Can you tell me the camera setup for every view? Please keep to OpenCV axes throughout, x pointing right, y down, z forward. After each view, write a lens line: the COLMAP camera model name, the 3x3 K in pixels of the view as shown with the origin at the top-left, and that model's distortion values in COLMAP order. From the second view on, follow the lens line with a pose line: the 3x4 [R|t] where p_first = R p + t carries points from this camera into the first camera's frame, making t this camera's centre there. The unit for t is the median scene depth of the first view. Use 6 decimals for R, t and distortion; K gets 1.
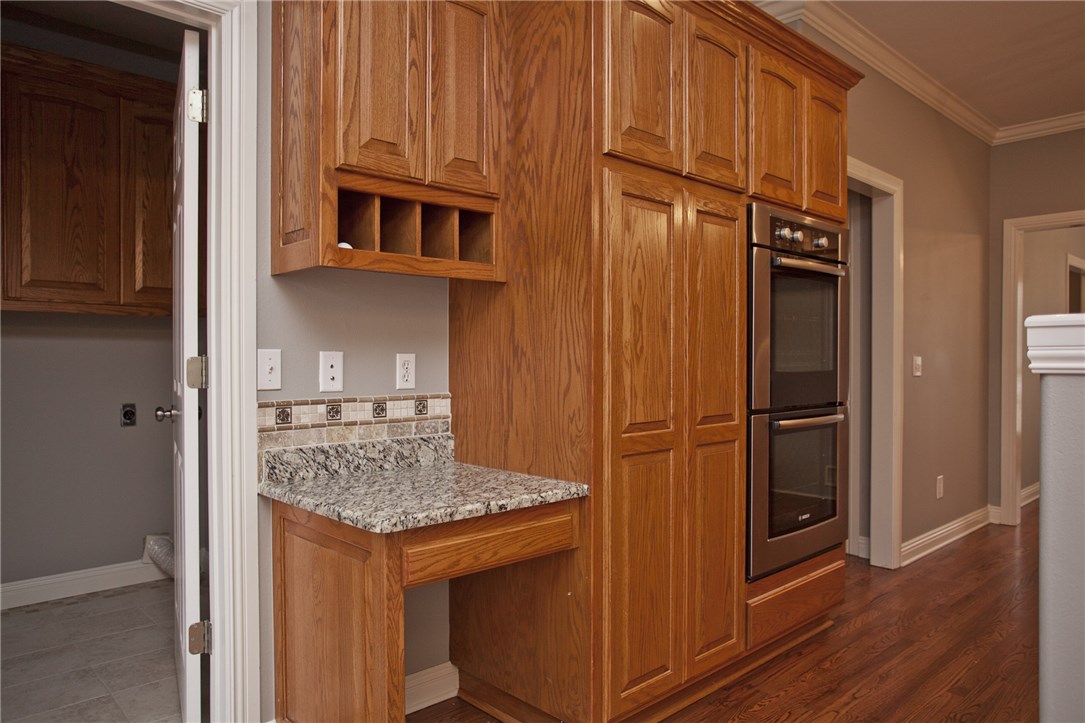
lens RADIAL K [[721.6, 0, 546.9], [0, 721.6, 365.4], [0, 0, 1]] dist [-0.008024, 0.002369]
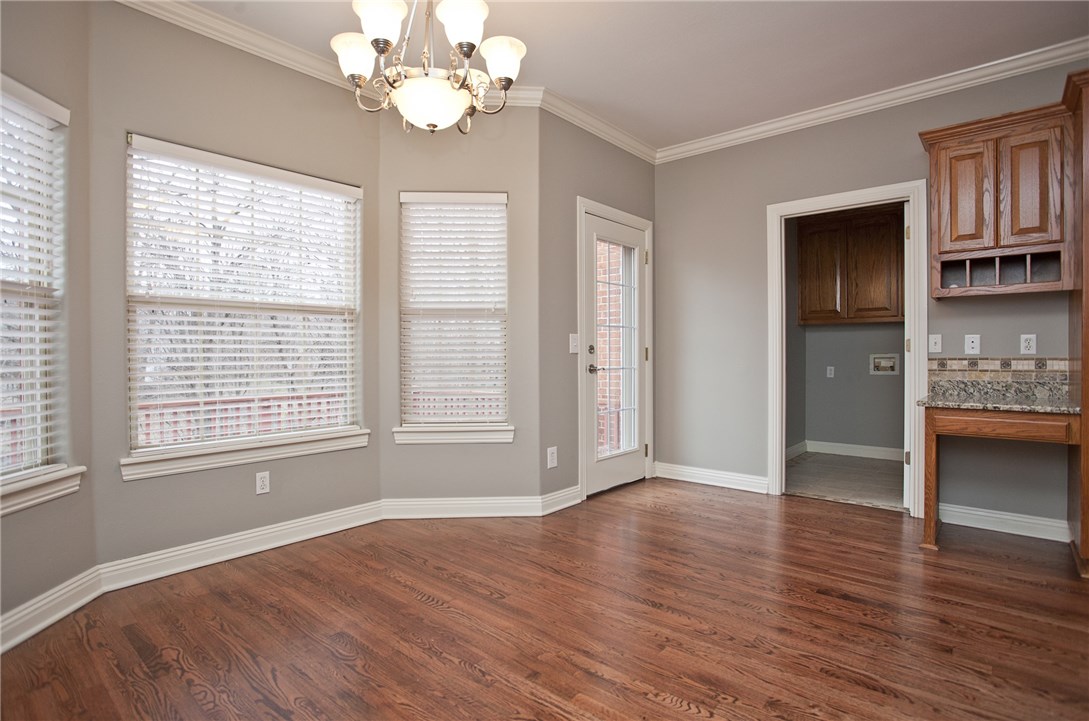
lens RADIAL K [[537.5, 0, 547.9], [0, 537.5, 359.8], [0, 0, 1]] dist [-0.057195, 0.020273]
pose [[0.105620, 0.010024, -0.994356, 0.950818], [-0.001807, 0.999949, 0.009889, 0.036337], [0.994405, 0.000753, 0.105633, -0.315317]]
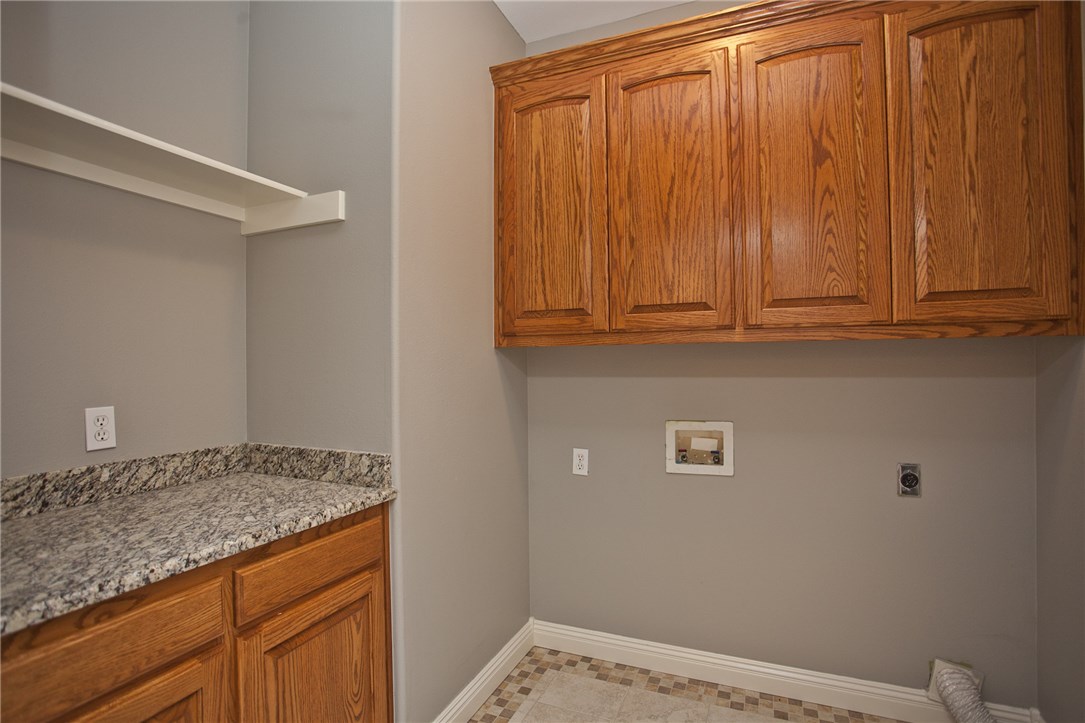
lens RADIAL K [[535.6, 0, 543.9], [0, 535.6, 356.9], [0, 0, 1]] dist [-0.057195, 0.020273]
pose [[0.412583, -0.014673, -0.910802, -0.414233], [0.002402, 0.999884, -0.015020, -0.068644], [0.910917, 0.004010, 0.412570, 0.734411]]
